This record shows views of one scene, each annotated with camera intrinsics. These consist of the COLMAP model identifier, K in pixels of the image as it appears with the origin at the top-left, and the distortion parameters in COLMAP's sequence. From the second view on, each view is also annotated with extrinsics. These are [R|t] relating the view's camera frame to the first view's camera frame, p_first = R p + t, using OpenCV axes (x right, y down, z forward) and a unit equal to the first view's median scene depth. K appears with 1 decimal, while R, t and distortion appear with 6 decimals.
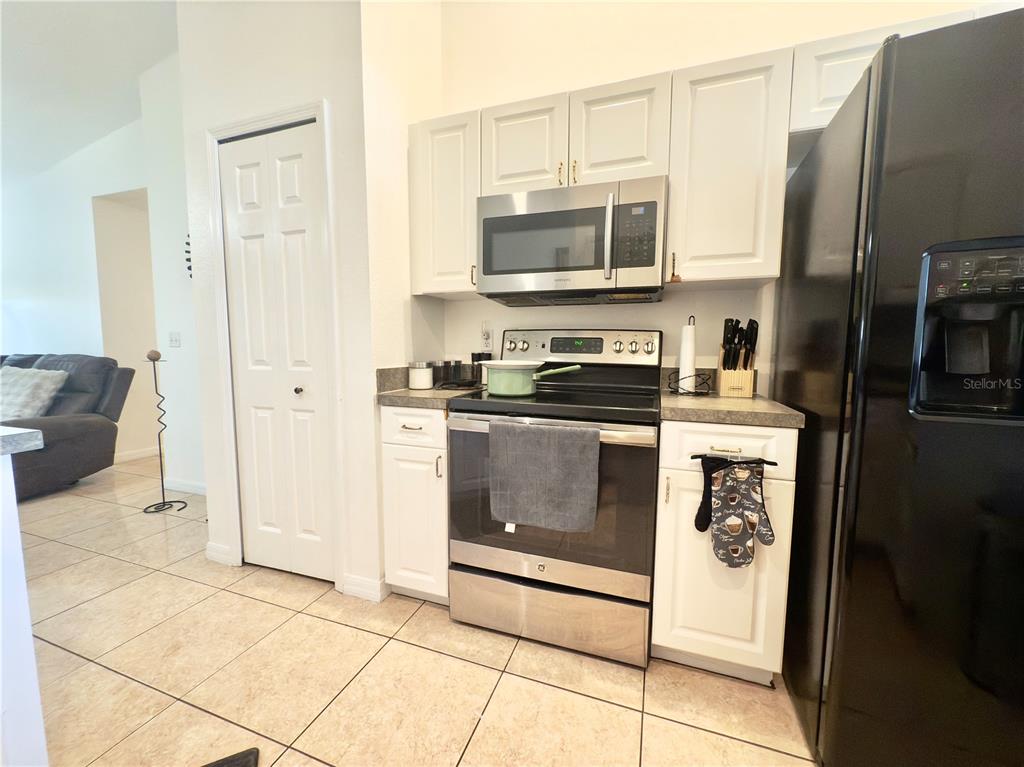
lens RADIAL K [[408.5, 0, 512.0], [0, 408.5, 383.5], [0, 0, 1]] dist [0.000741, -0.000160]
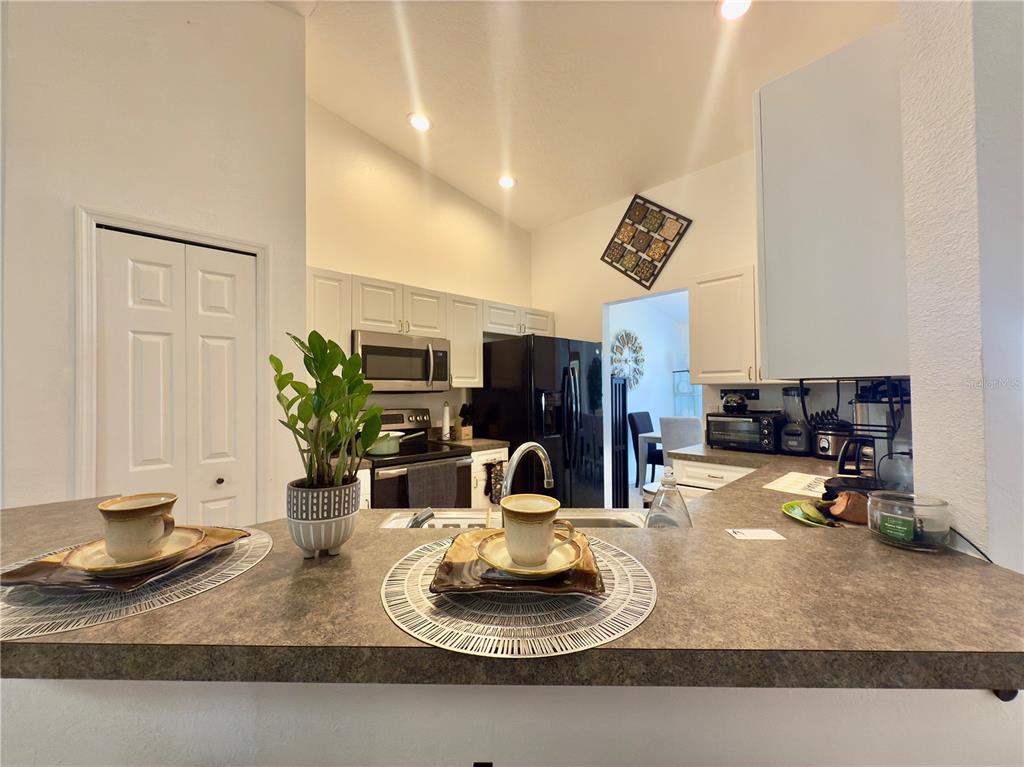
lens RADIAL K [[411.2, 0, 492.1], [0, 411.2, 386.9], [0, 0, 1]] dist [0.000159, 0.000035]
pose [[0.477576, -0.008490, 0.878549, -1.386668], [0.089553, 0.995216, -0.039064, -0.150774], [-0.874015, 0.097333, 0.476051, -0.206147]]
